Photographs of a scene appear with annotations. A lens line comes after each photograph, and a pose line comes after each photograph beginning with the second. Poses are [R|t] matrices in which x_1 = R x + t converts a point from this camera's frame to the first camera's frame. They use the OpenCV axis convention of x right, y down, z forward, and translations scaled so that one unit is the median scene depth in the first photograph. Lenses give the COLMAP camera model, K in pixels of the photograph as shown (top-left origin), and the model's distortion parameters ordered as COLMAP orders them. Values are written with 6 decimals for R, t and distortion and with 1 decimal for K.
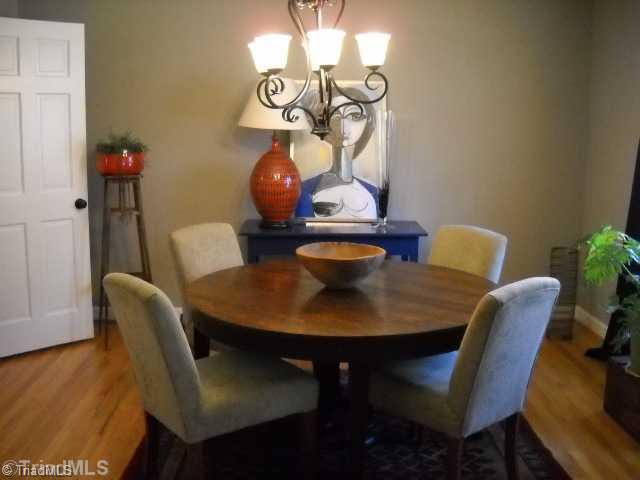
lens RADIAL K [[750.6, 0, 320.0], [0, 750.6, 240.0], [0, 0, 1]] dist [-0.305345, 0.584786]
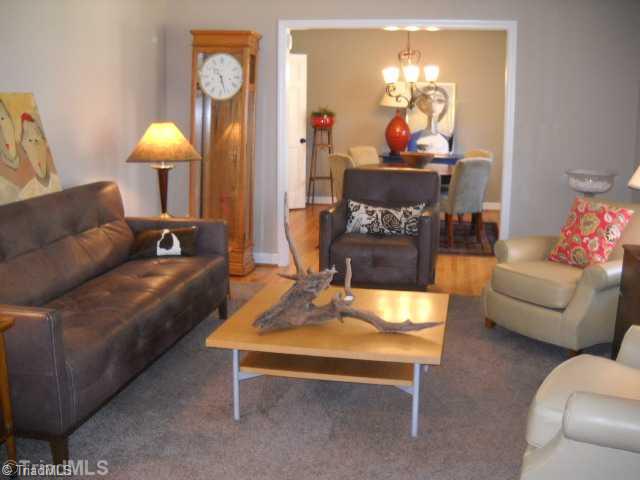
lens RADIAL K [[750.6, 0, 320.0], [0, 750.6, 240.0], [0, 0, 1]] dist [-0.305345, 0.584786]
pose [[0.980520, 0.035878, -0.193117, 0.134294], [-0.032125, 0.999230, 0.022532, 0.174998], [0.193777, -0.015889, 0.980917, -1.027485]]
